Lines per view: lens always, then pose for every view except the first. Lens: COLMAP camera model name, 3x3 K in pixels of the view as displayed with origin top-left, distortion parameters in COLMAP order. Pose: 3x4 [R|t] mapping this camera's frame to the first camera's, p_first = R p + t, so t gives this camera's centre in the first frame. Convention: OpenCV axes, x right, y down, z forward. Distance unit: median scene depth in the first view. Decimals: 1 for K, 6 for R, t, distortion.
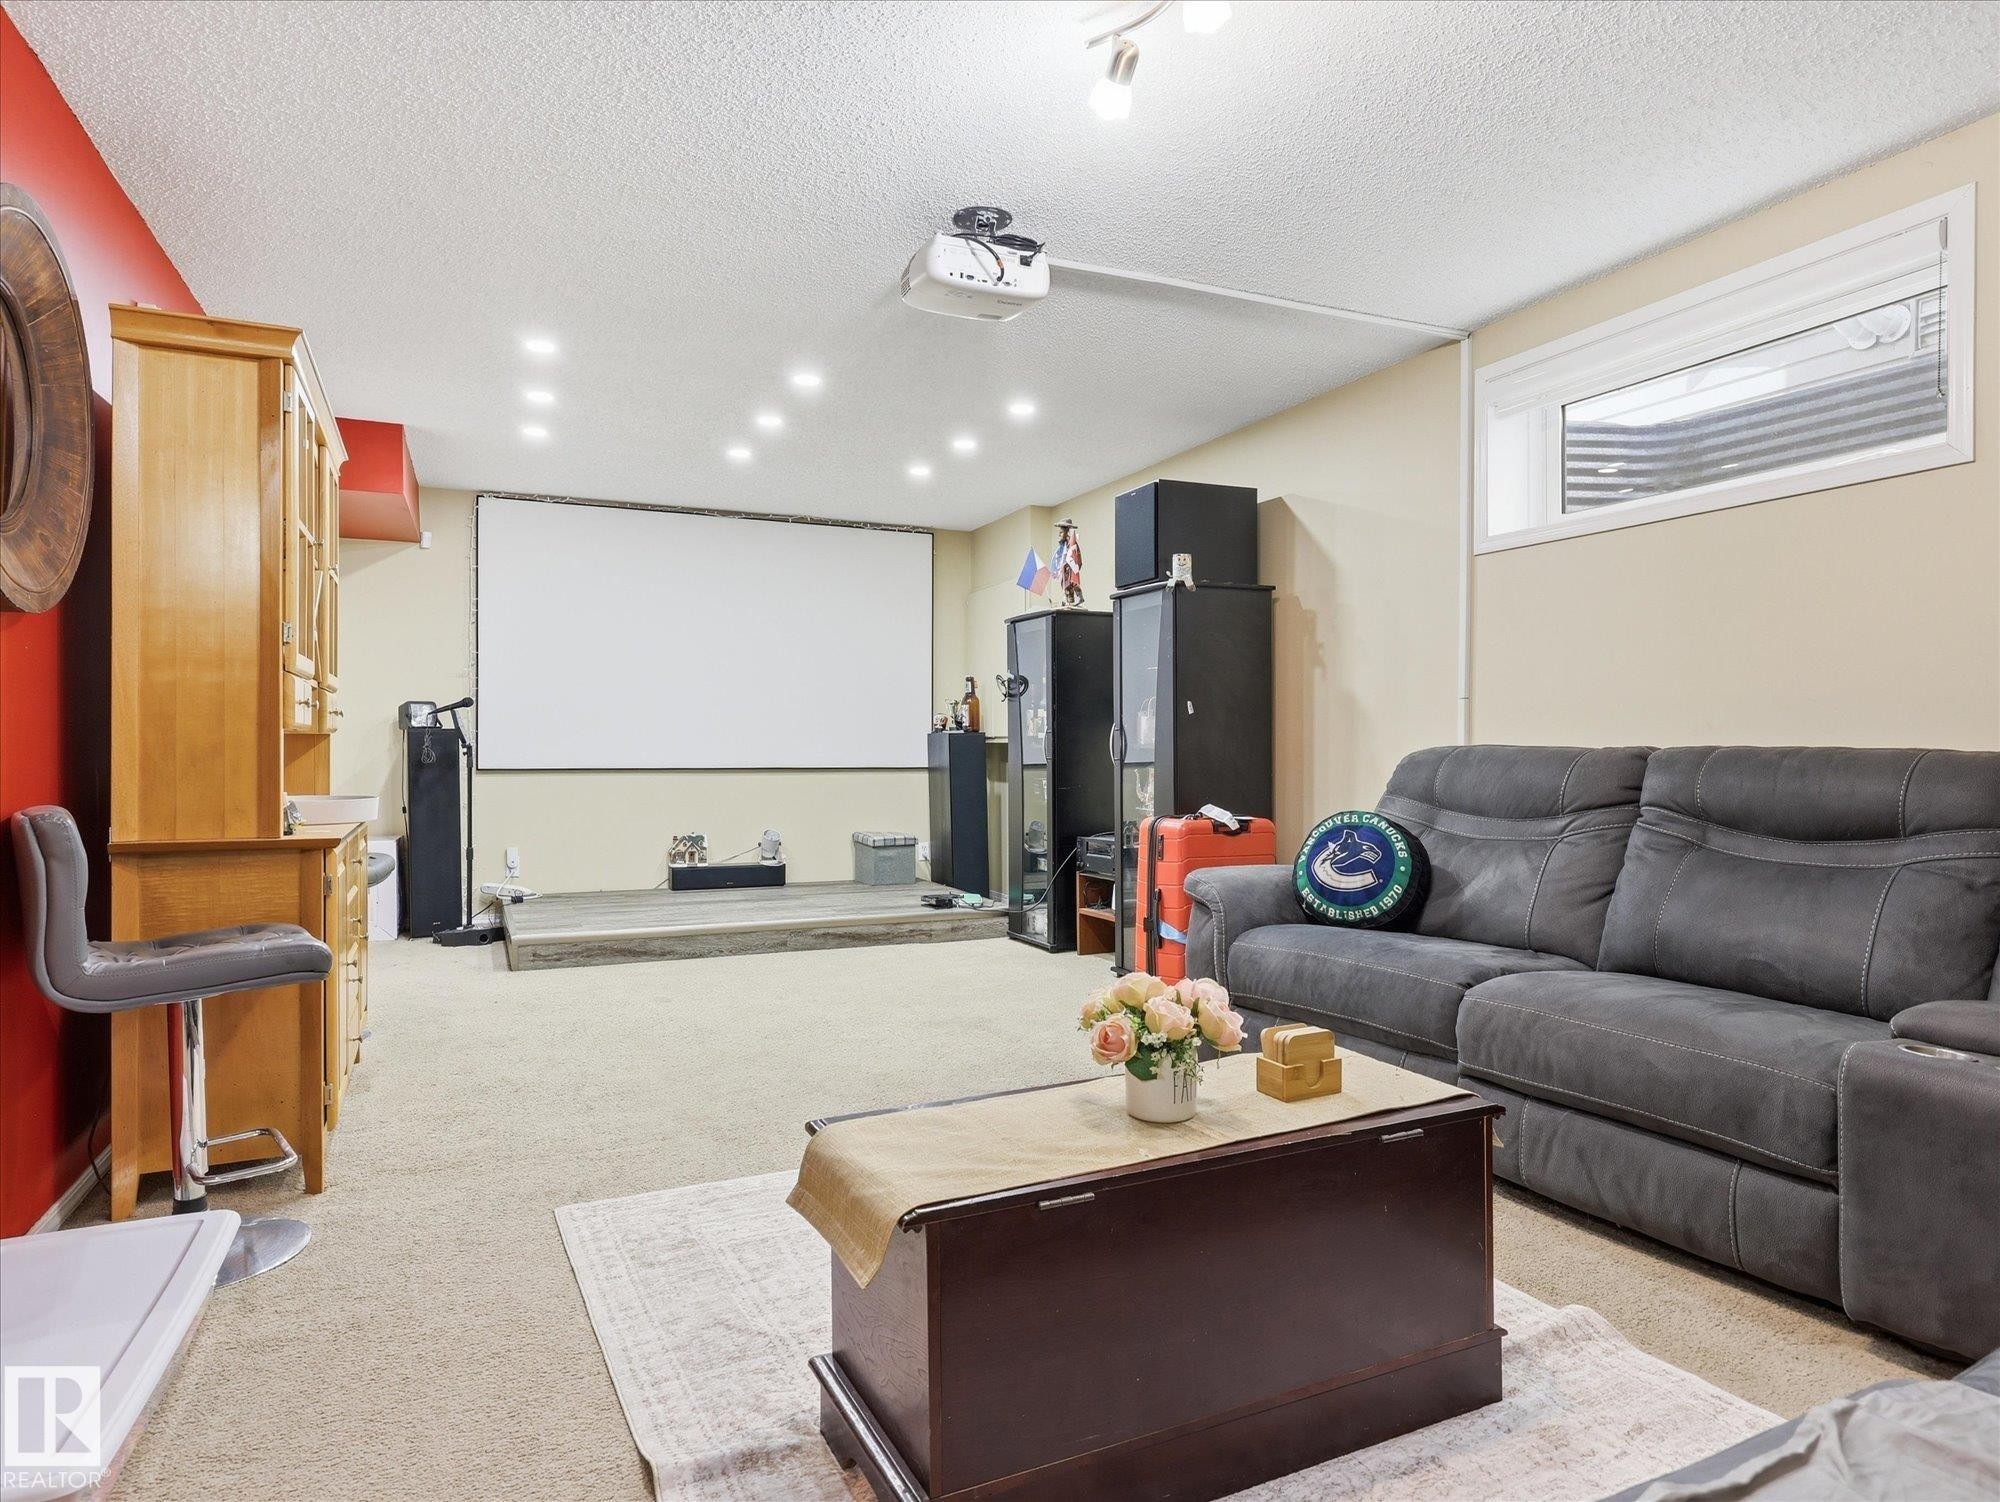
lens RADIAL K [[1153.9, 0, 998.4], [0, 1153.9, 751.5], [0, 0, 1]] dist [0.000818, 0.003478]
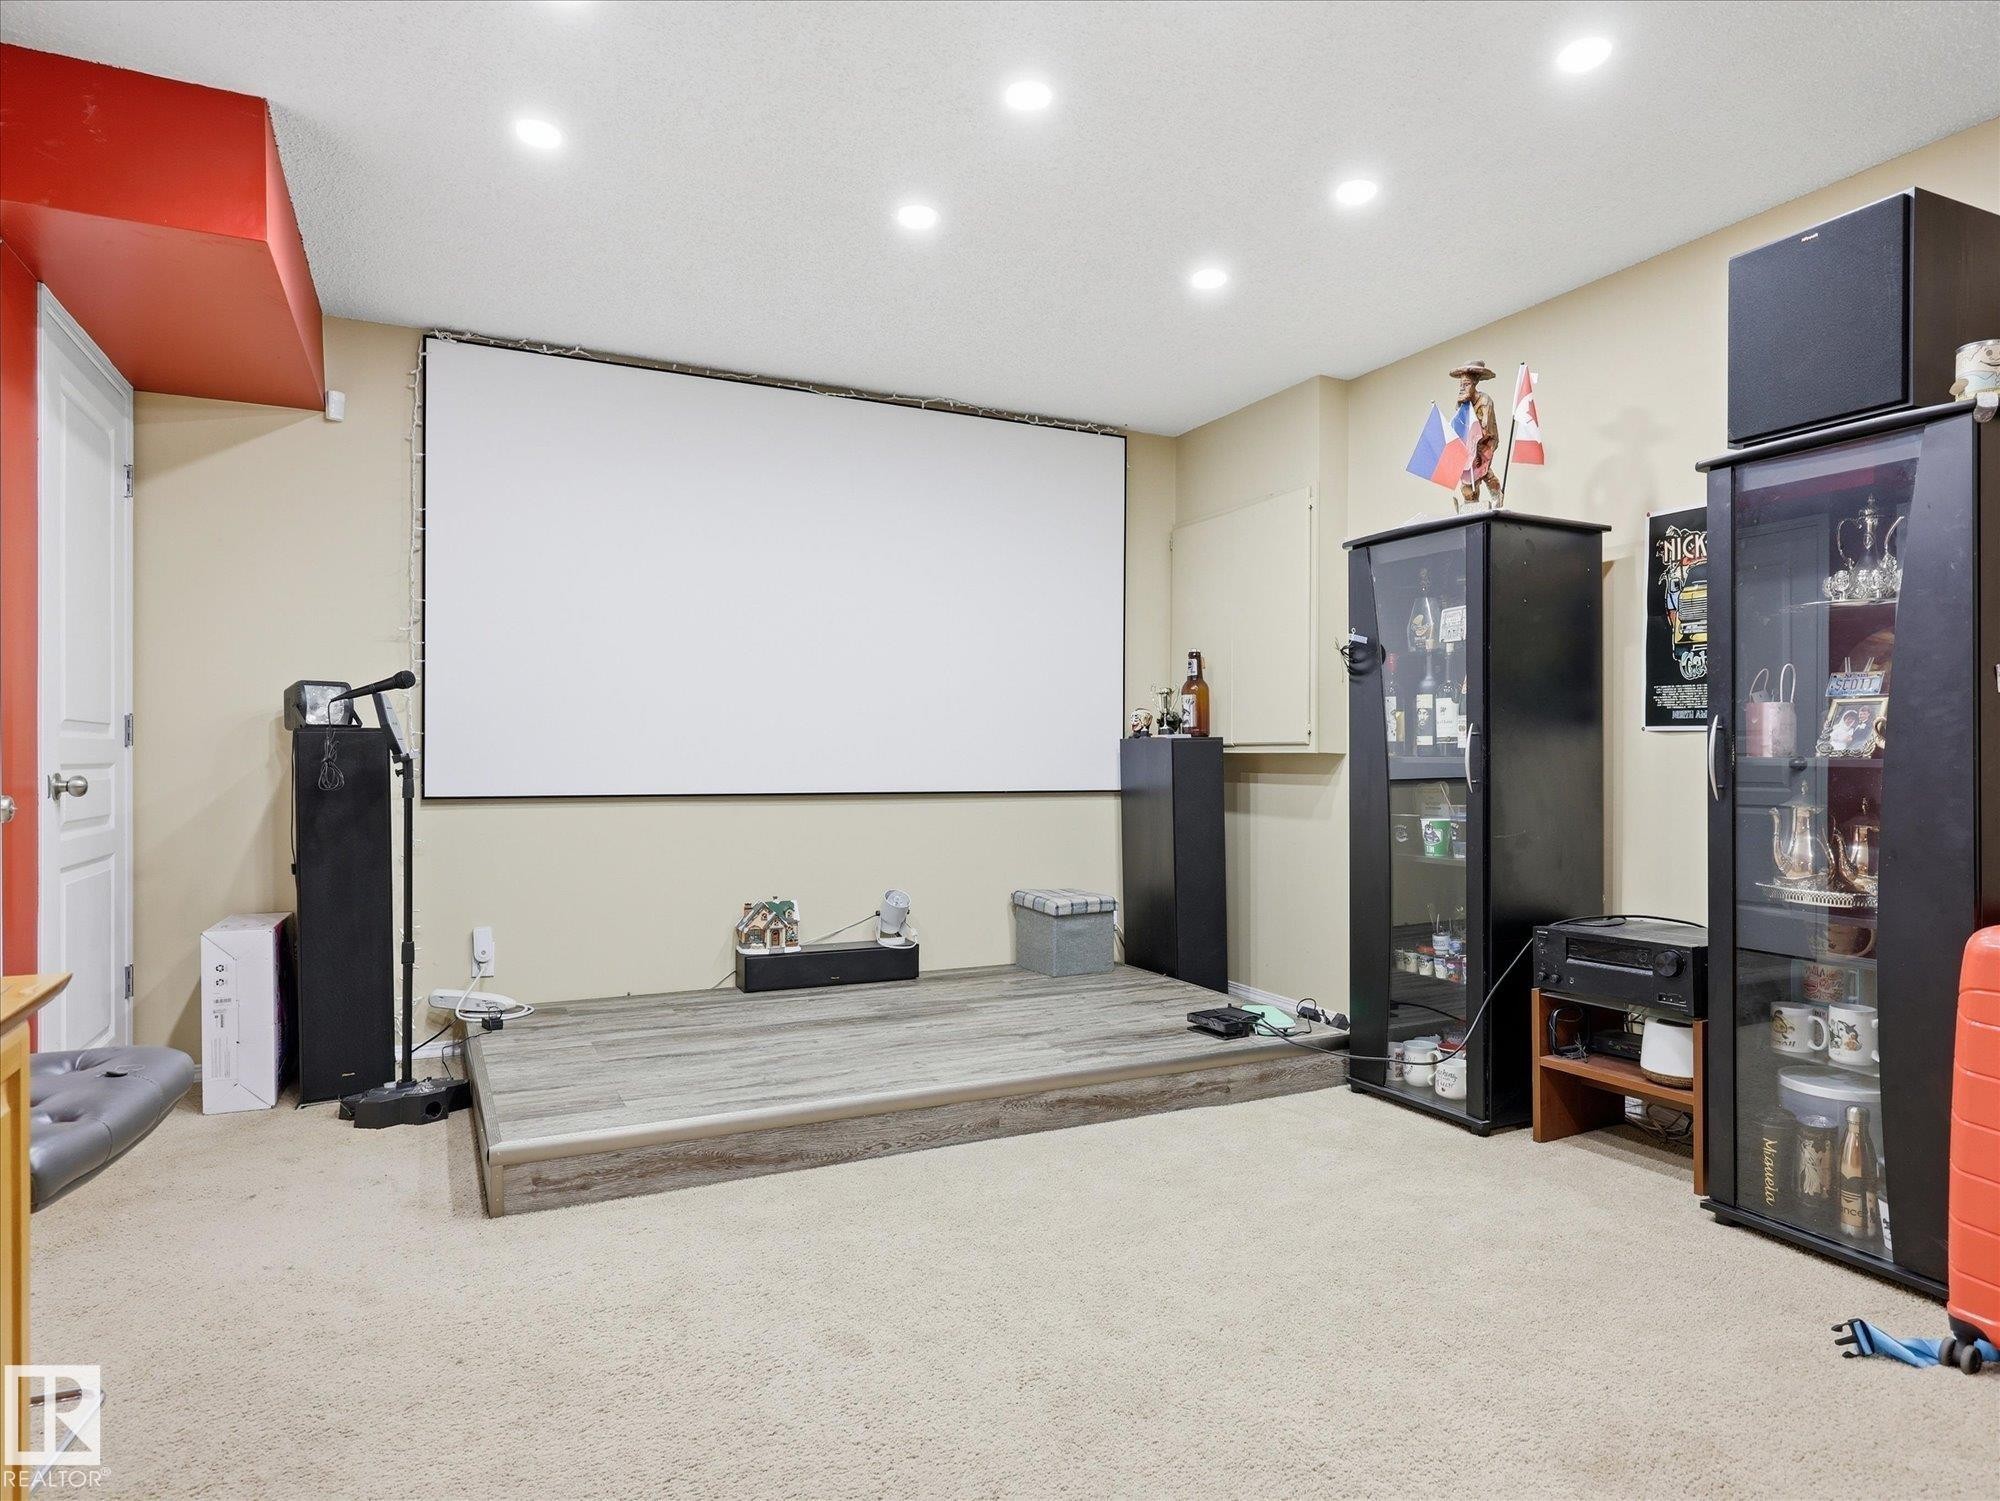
lens RADIAL K [[1153.9, 0, 1000.9], [0, 1153.9, 751.8], [0, 0, 1]] dist [0.000818, 0.003478]
pose [[0.999296, 0.000707, 0.037520, -0.184222], [-0.000439, 0.999974, -0.007149, -0.004068], [-0.037524, 0.007128, 0.999270, 0.412296]]
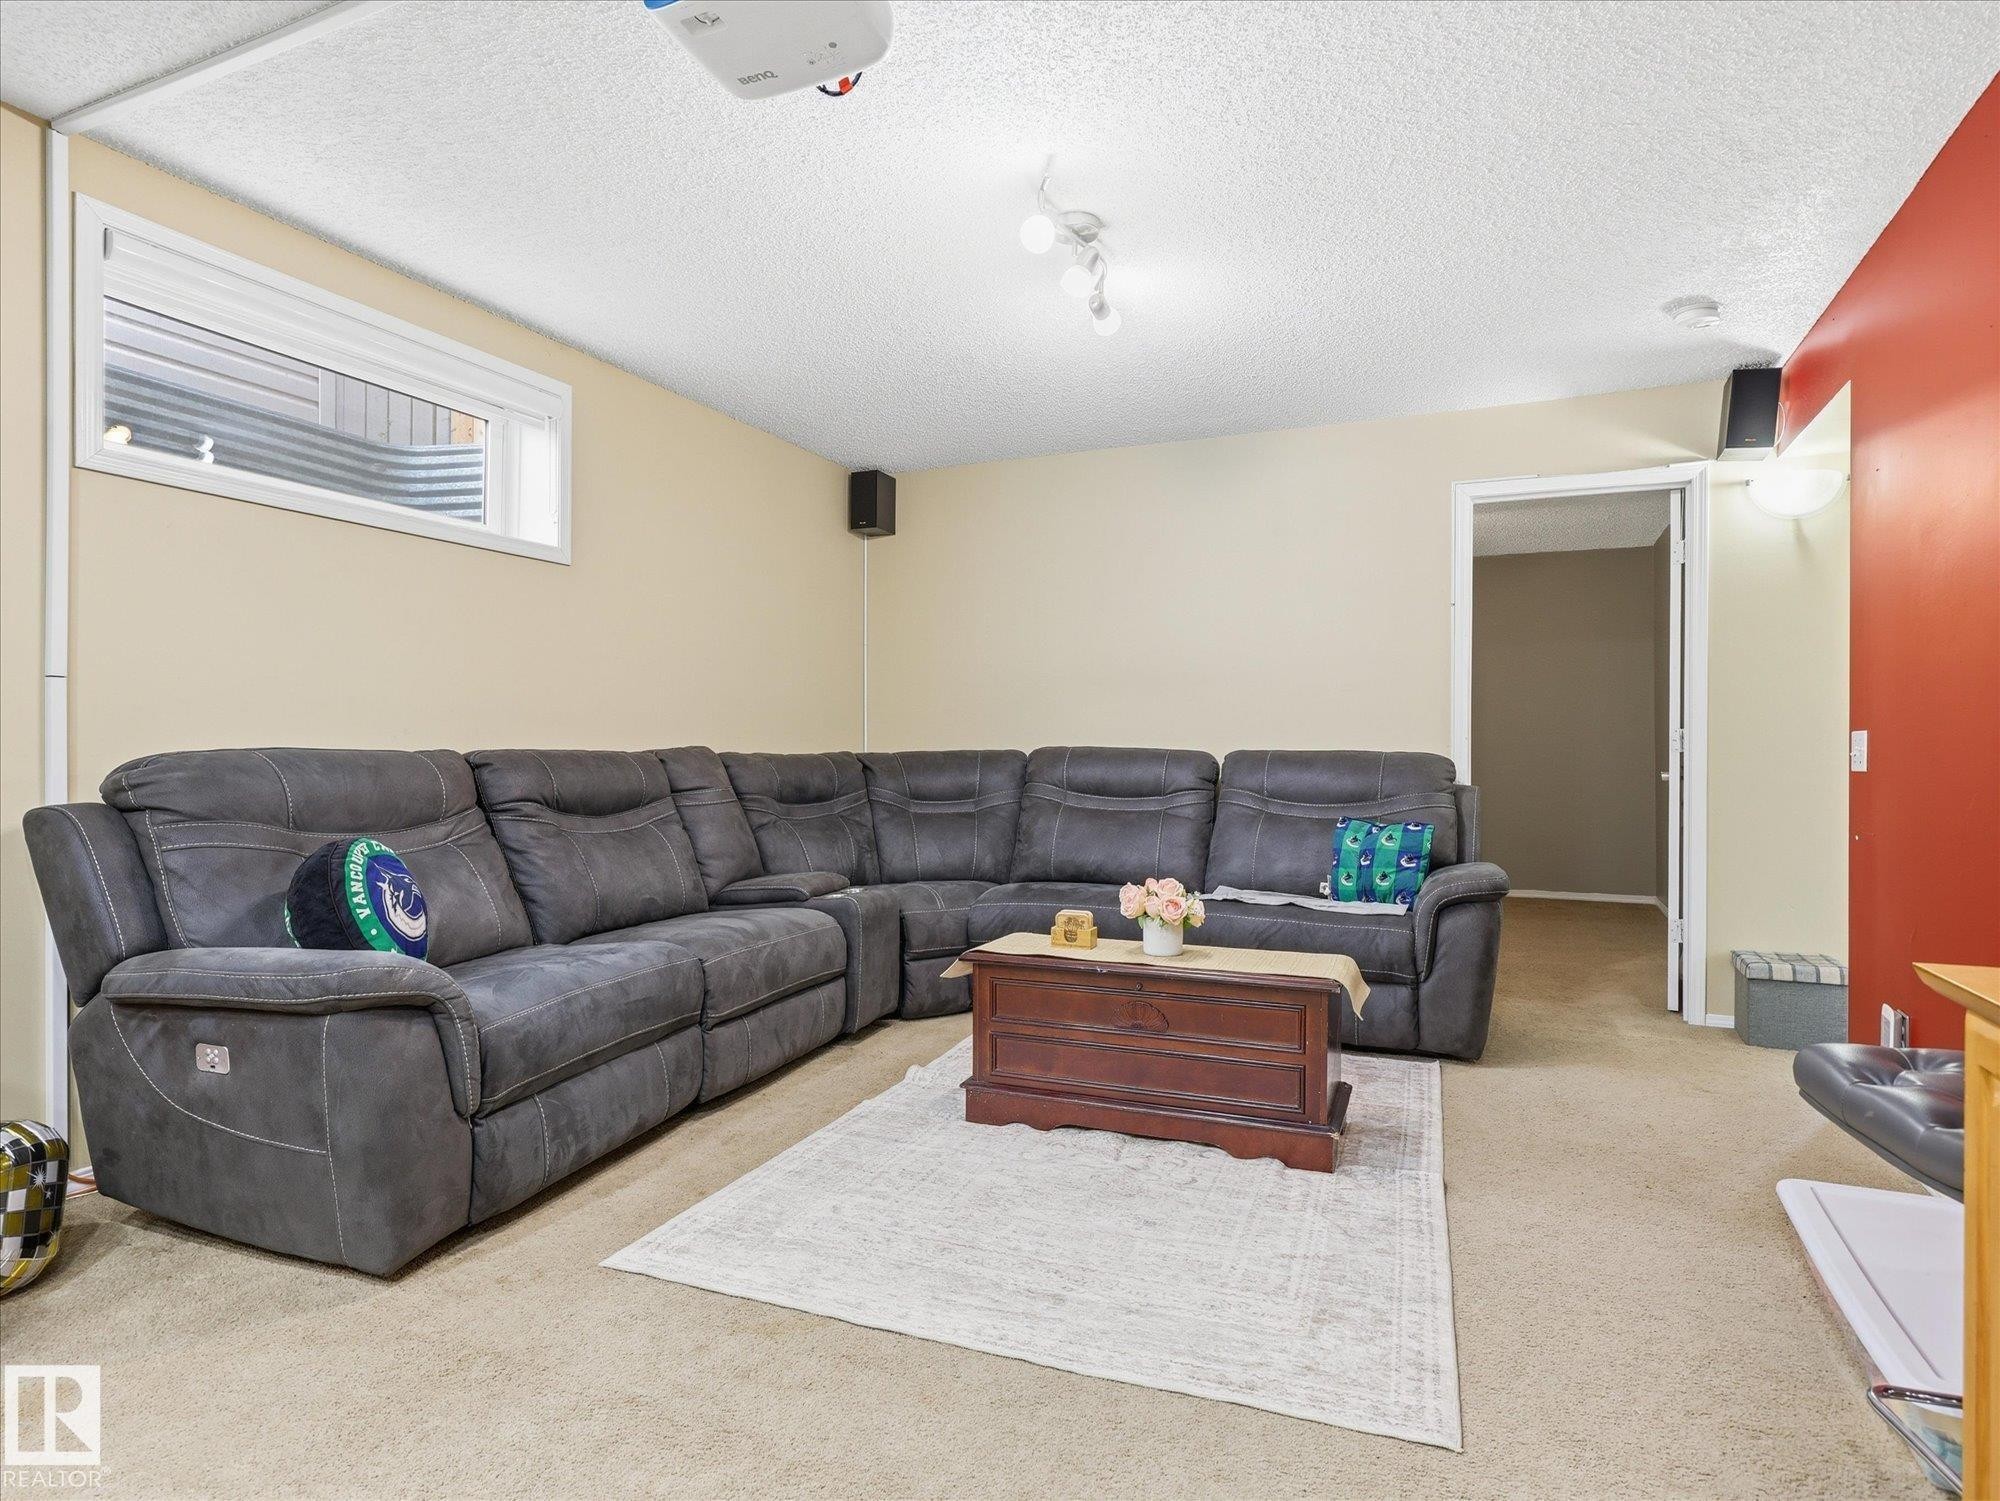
lens RADIAL K [[1153.9, 0, 997.5], [0, 1153.9, 749.0], [0, 0, 1]] dist [0.000818, 0.003478]
pose [[-0.675277, -0.000052, 0.737564, -0.281125], [0.003916, 0.999986, 0.003655, -0.003438], [-0.737554, 0.005356, -0.675267, 0.665527]]
